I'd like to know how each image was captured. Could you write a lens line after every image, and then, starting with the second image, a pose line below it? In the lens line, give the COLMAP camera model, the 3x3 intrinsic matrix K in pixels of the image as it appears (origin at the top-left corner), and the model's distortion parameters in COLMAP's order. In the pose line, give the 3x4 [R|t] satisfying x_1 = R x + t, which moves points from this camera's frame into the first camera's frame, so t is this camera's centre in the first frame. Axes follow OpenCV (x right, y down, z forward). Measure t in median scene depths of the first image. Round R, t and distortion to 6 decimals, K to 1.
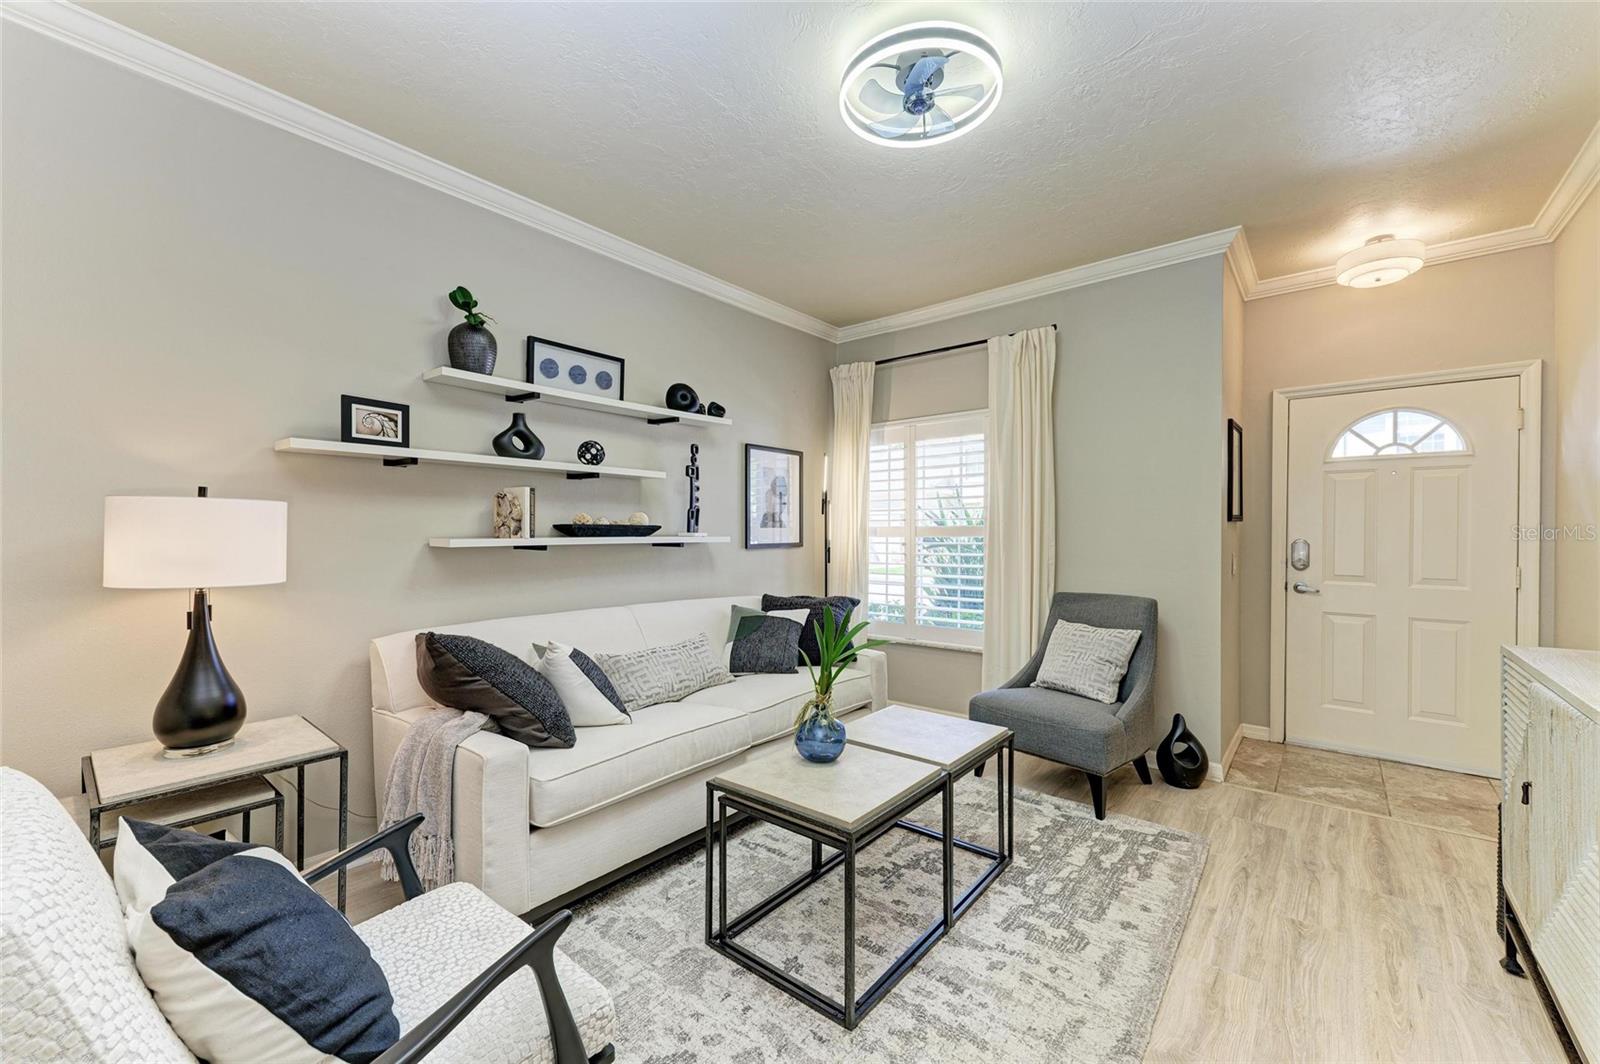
lens RADIAL K [[623.7, 0, 806.4], [0, 623.7, 537.1], [0, 0, 1]] dist [0.002476, -0.000118]
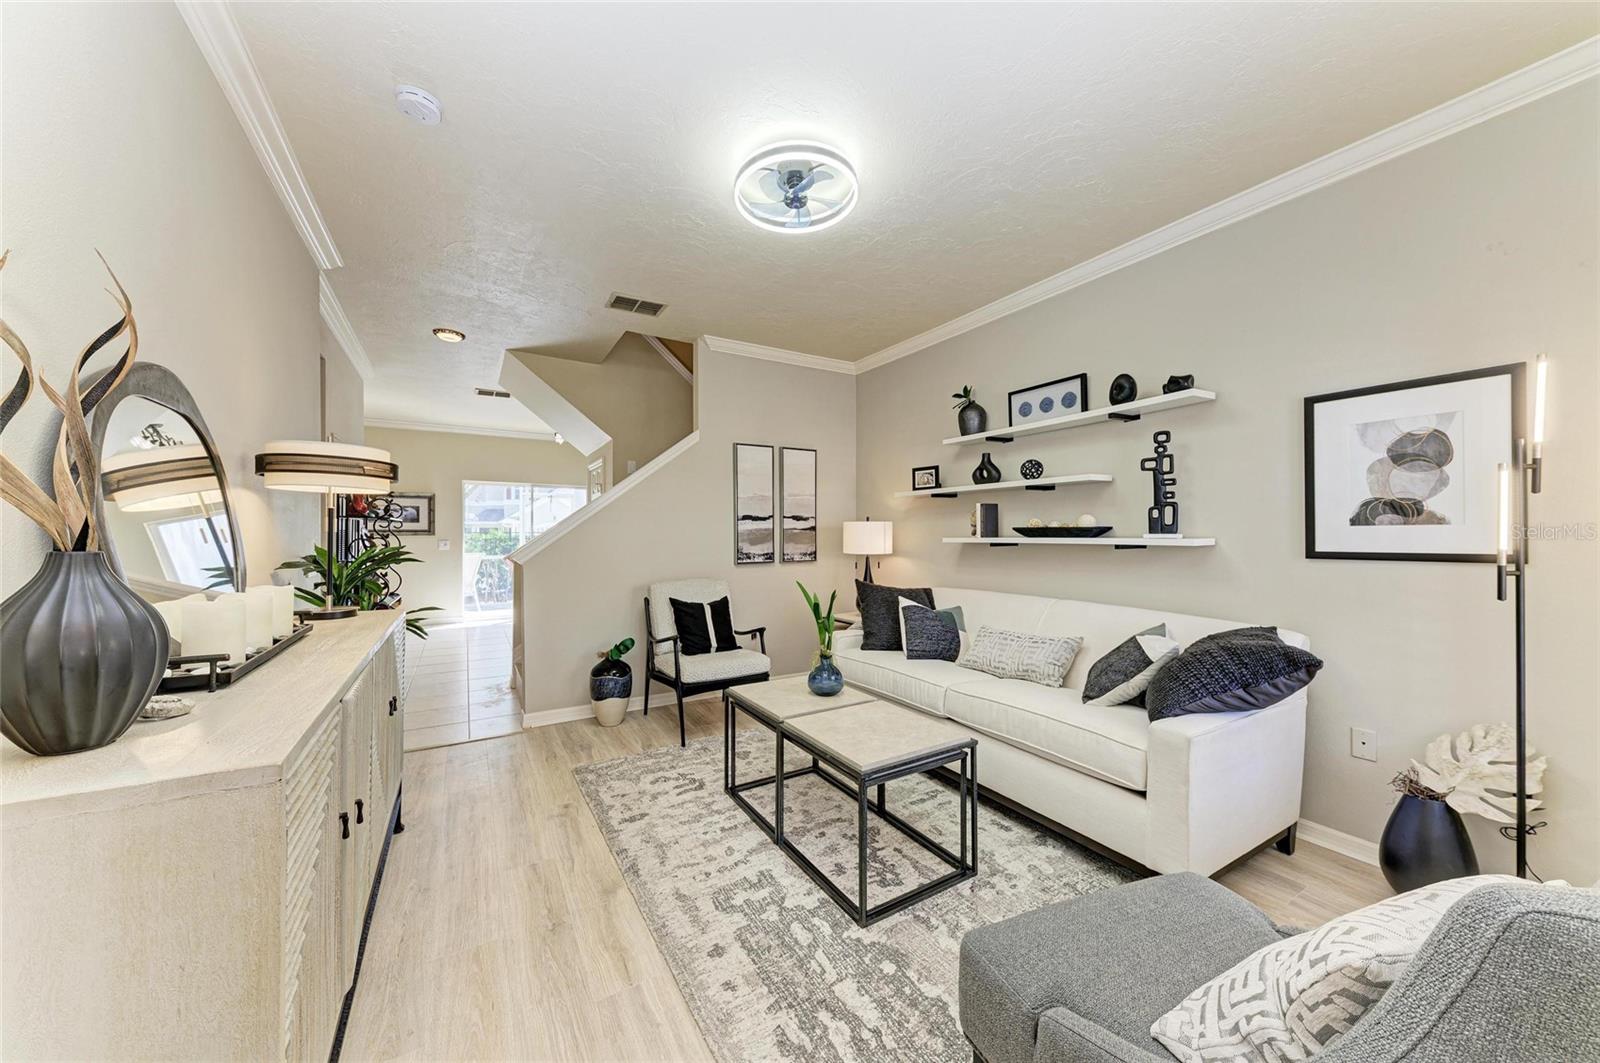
lens RADIAL K [[554.8, 0, 800.0], [0, 554.8, 531.5], [0, 0, 1]] dist [0.008089, -0.003296]
pose [[-0.326341, -0.003529, -0.945245, 1.056563], [-0.005219, 0.999985, -0.001931, -0.009312], [0.945238, 0.004303, -0.326354, 1.155700]]
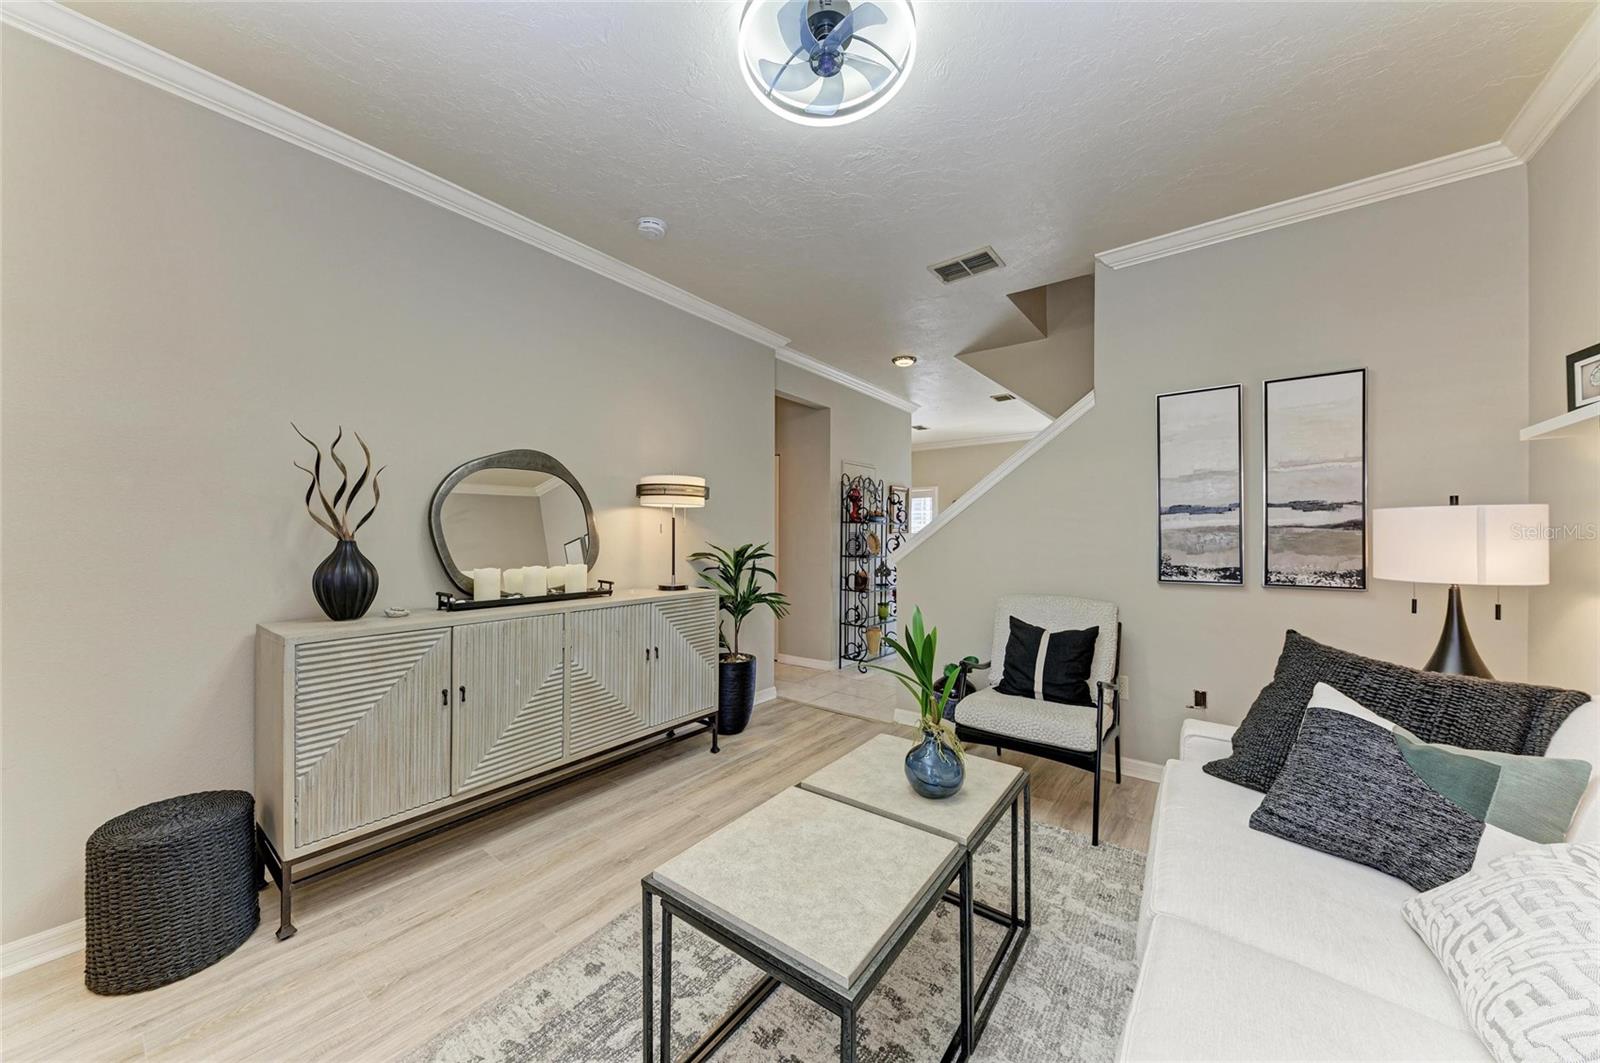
lens RADIAL K [[554.8, 0, 800.0], [0, 554.8, 531.5], [0, 0, 1]] dist [0.008089, -0.003296]
pose [[-0.998934, -0.003069, -0.046056, 0.212597], [-0.003005, 0.999994, -0.001462, -0.007767], [0.046060, -0.001322, -0.998938, 1.511533]]
